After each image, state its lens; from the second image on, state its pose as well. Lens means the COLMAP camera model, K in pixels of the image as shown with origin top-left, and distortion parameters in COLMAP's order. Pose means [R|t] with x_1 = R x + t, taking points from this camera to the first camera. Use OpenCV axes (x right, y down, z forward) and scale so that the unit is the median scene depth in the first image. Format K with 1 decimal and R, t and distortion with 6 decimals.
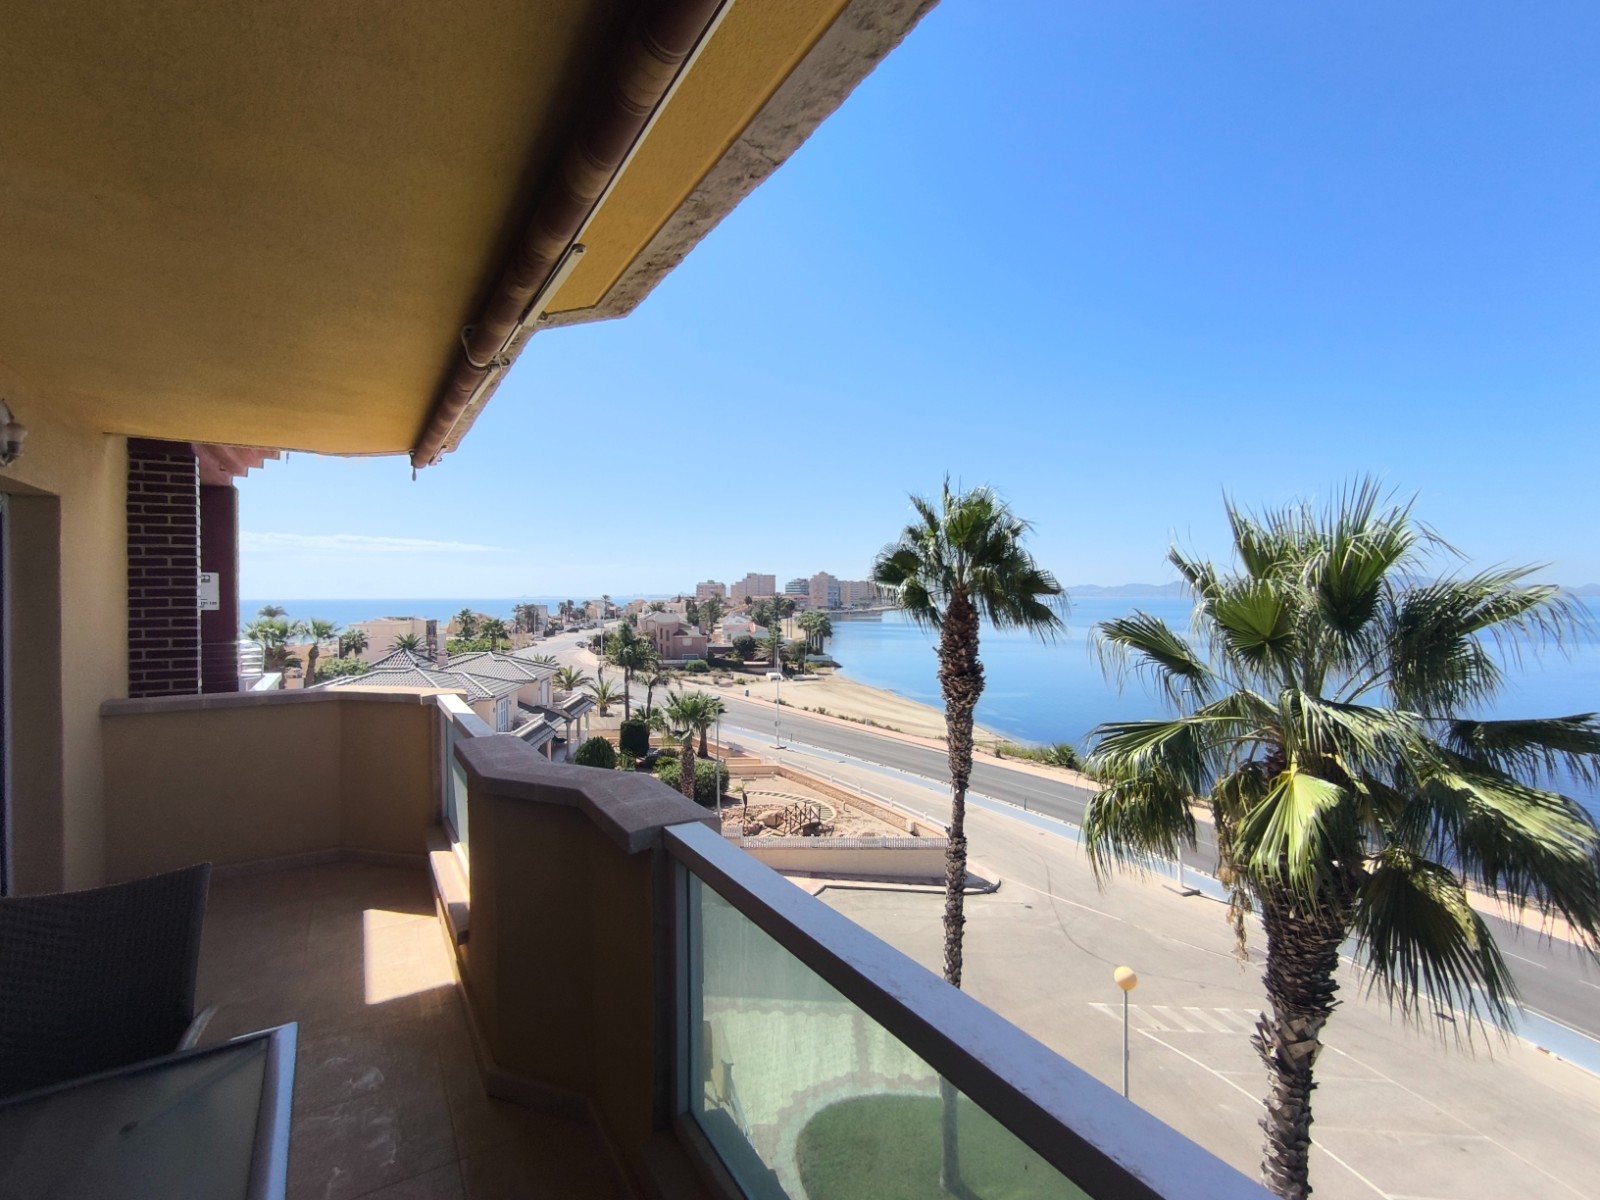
lens RADIAL K [[724.9, 0, 791.0], [0, 724.9, 605.4], [0, 0, 1]] dist [-0.000690, 0.004302]
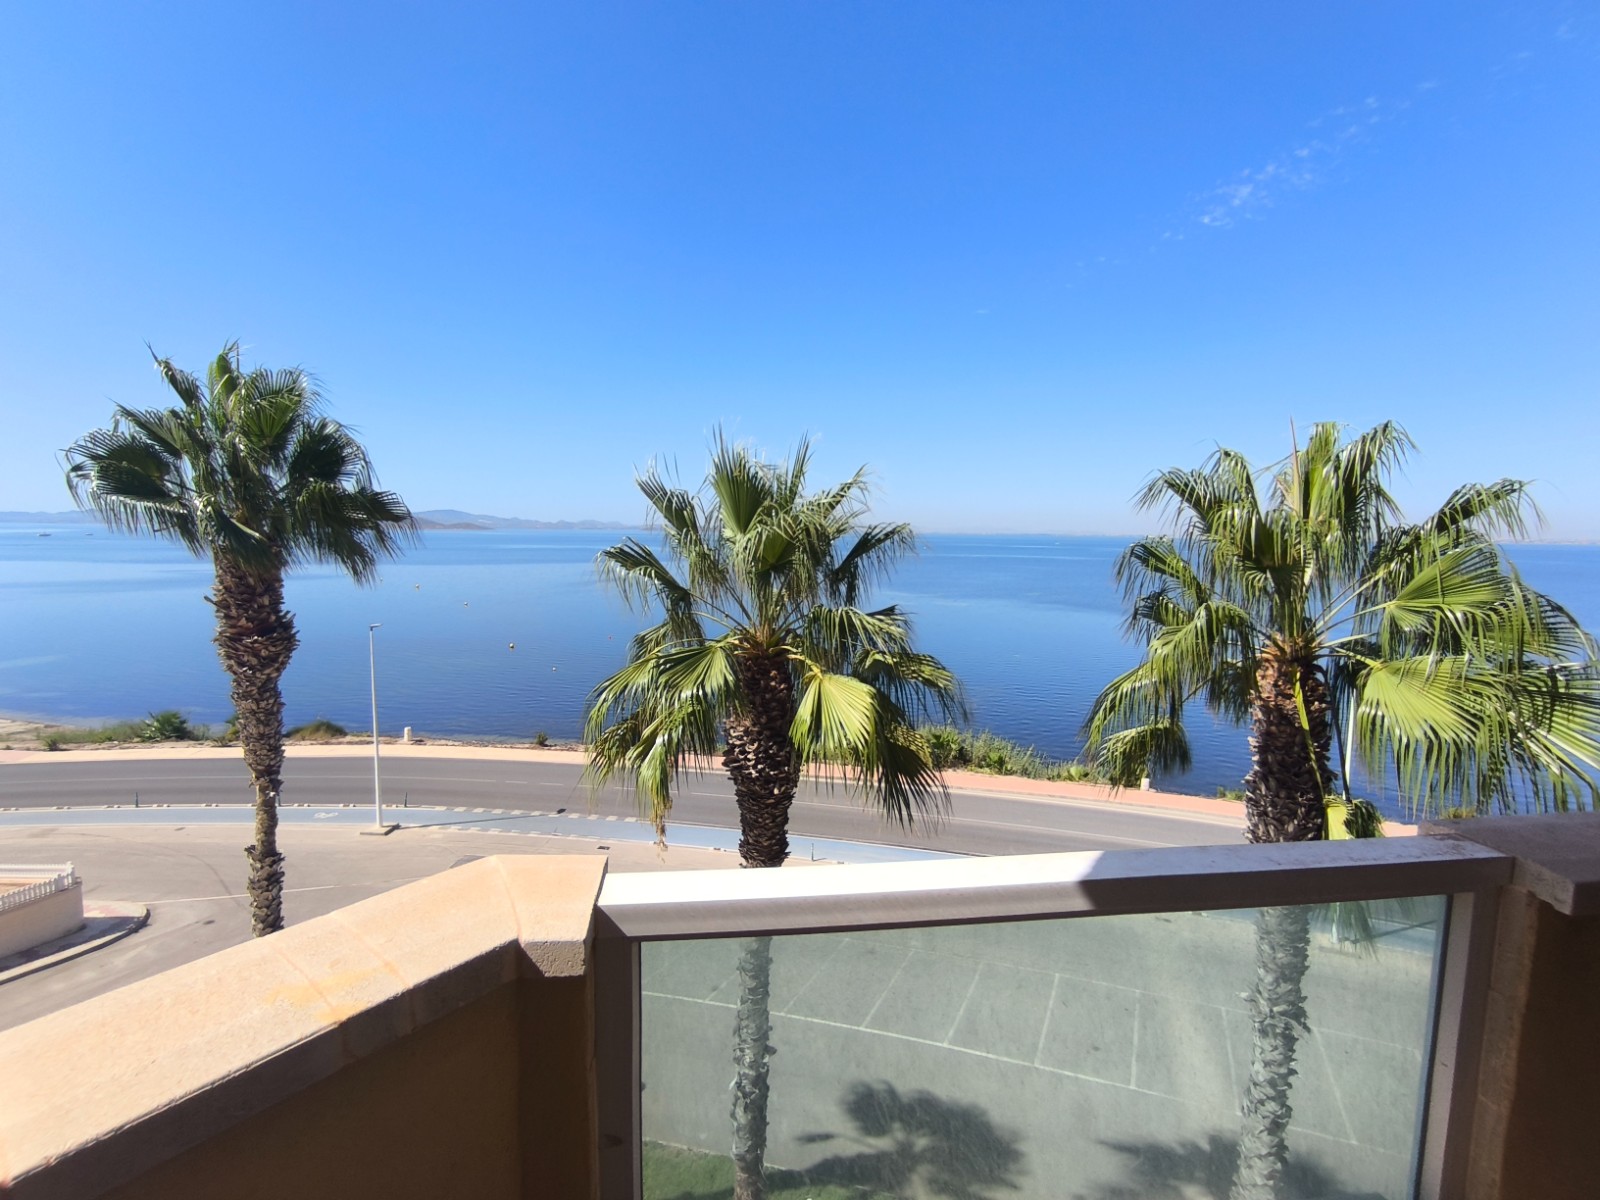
lens RADIAL K [[724.9, 0, 806.0], [0, 724.9, 608.4], [0, 0, 1]] dist [-0.000690, 0.004302]
pose [[0.413509, -0.085963, 0.906433, -0.180791], [-0.005543, 0.995277, 0.096917, 0.000527], [-0.910483, -0.045100, 0.411080, 0.224269]]
